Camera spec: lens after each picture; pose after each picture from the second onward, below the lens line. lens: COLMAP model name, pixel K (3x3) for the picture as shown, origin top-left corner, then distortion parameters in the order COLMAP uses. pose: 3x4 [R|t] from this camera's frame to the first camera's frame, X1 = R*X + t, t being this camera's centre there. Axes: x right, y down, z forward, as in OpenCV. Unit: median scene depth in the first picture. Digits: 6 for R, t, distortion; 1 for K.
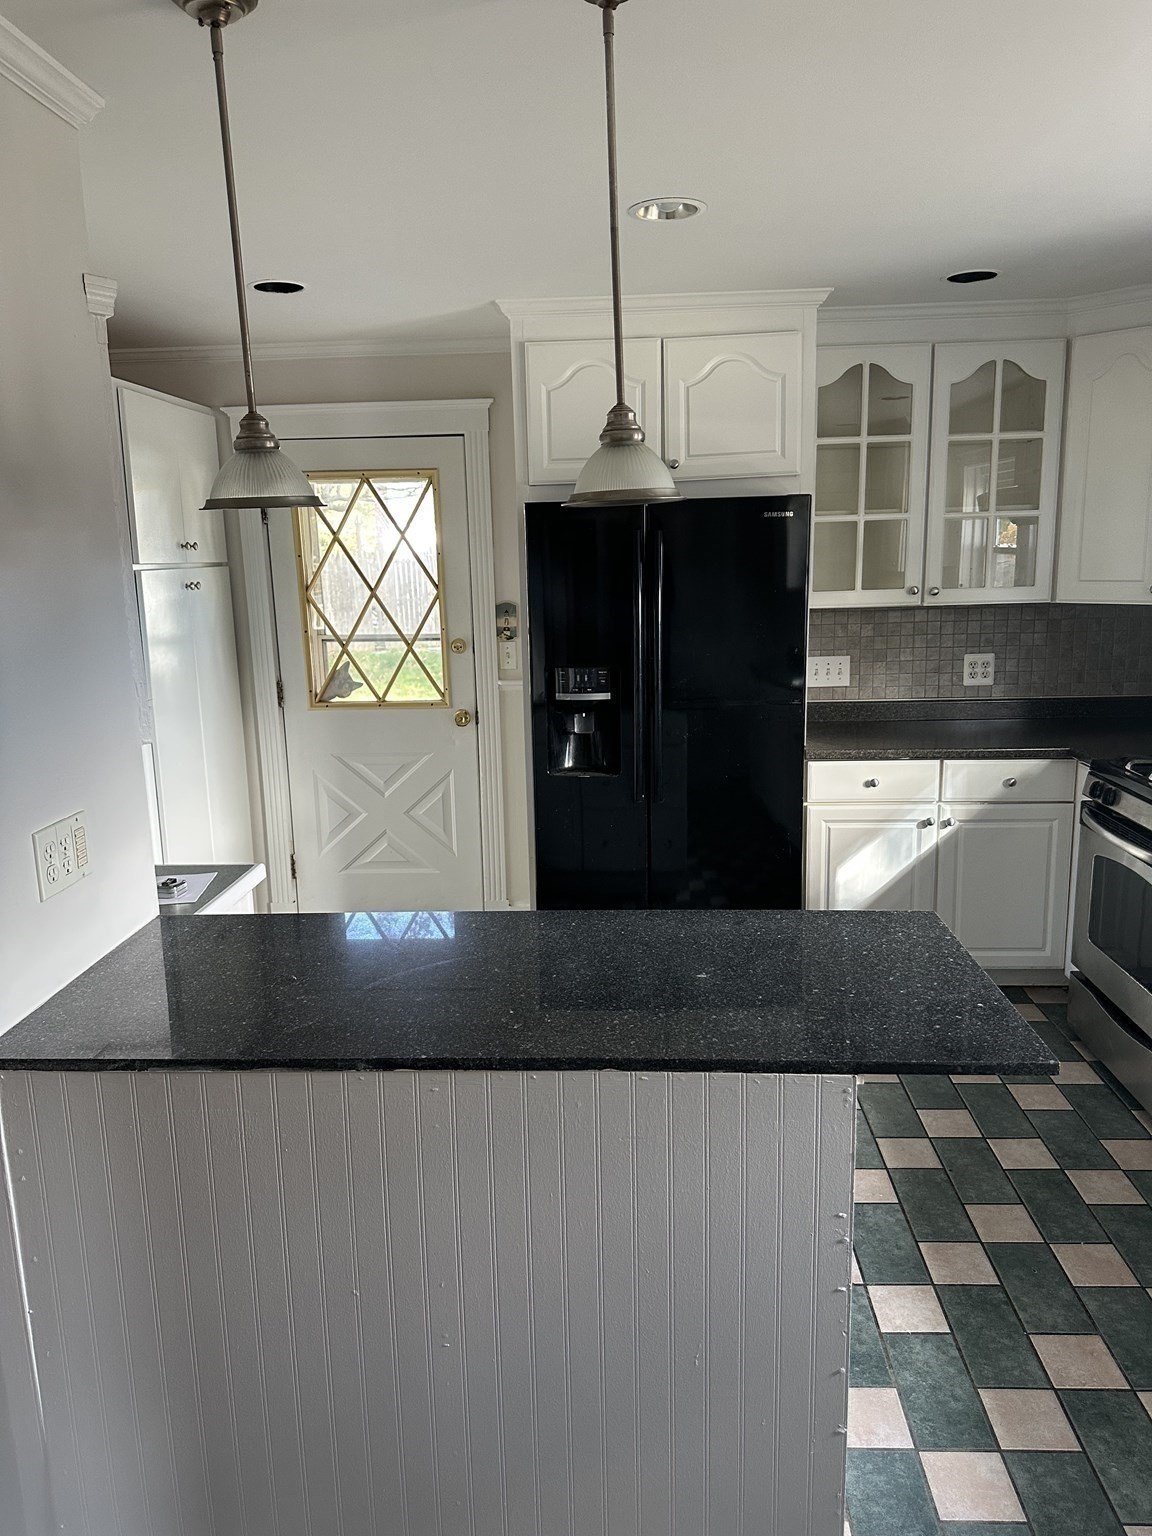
lens RADIAL K [[1090.4, 0, 572.1], [0, 1090.4, 772.2], [0, 0, 1]] dist [0.060653, -0.084847]
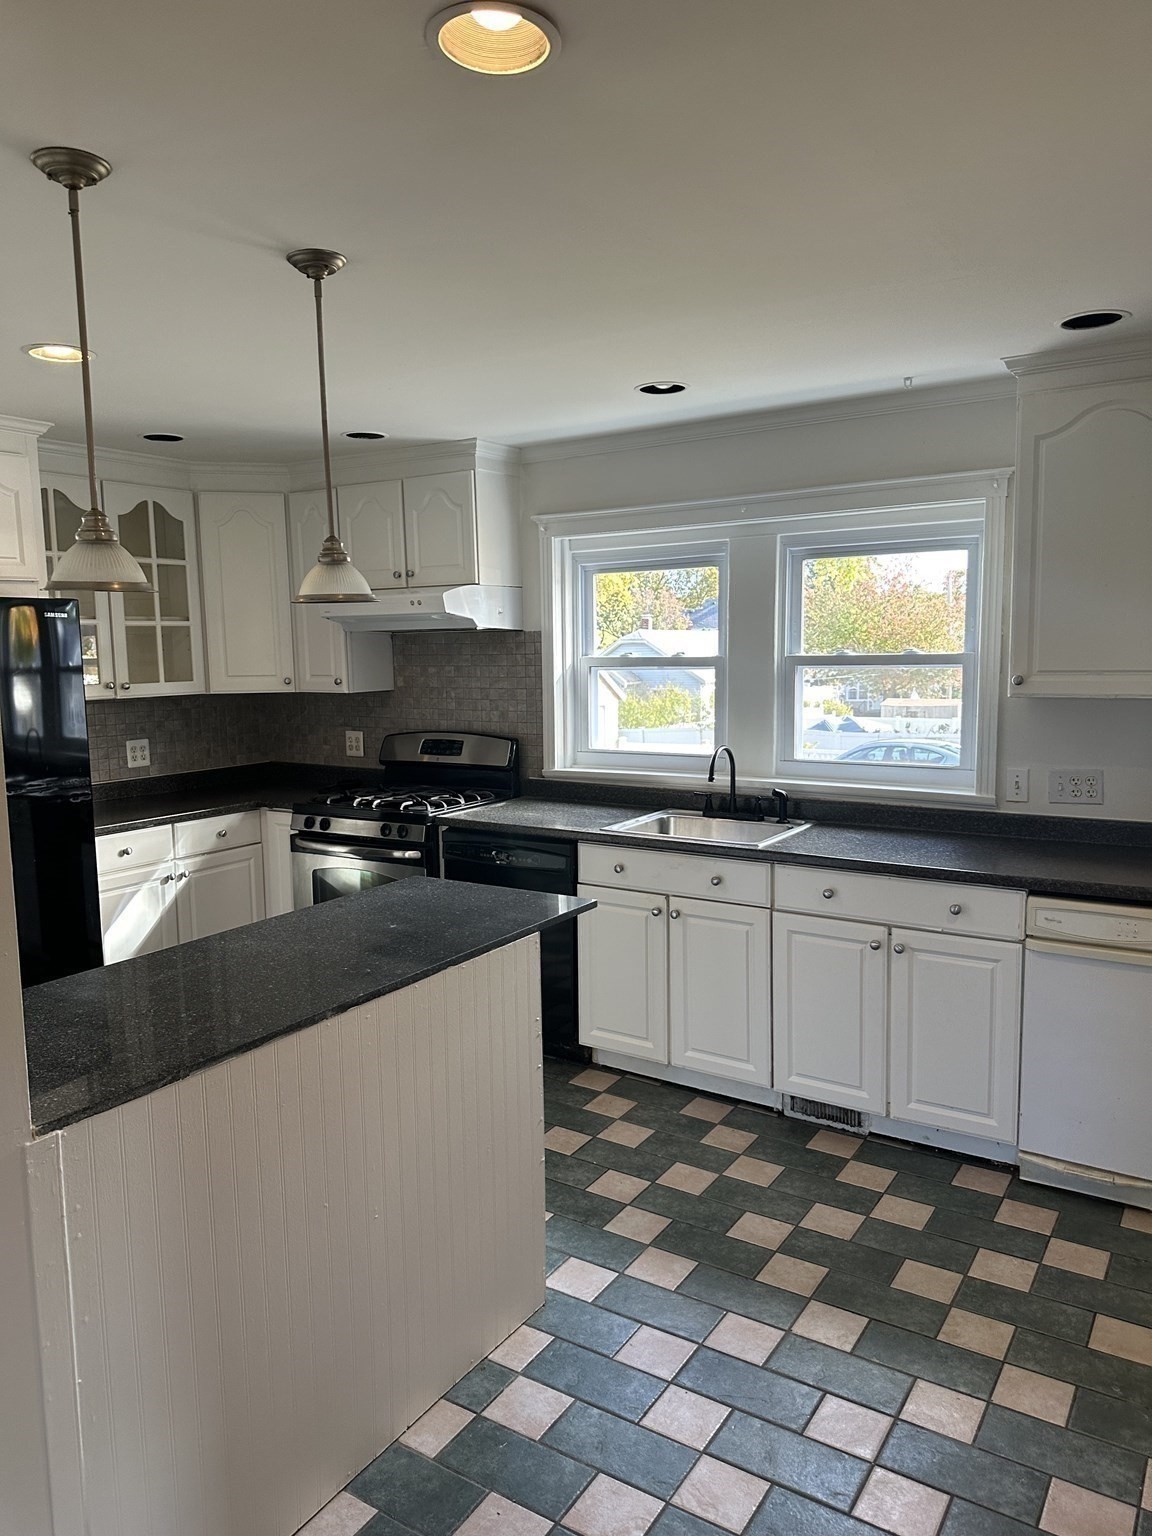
lens RADIAL K [[1090.4, 0, 572.1], [0, 1090.4, 772.2], [0, 0, 1]] dist [0.060653, -0.084847]
pose [[0.498132, -0.088337, 0.862590, -0.467465], [0.180476, 0.983573, -0.003495, 0.016151], [-0.848112, 0.157418, 0.505892, 0.017957]]
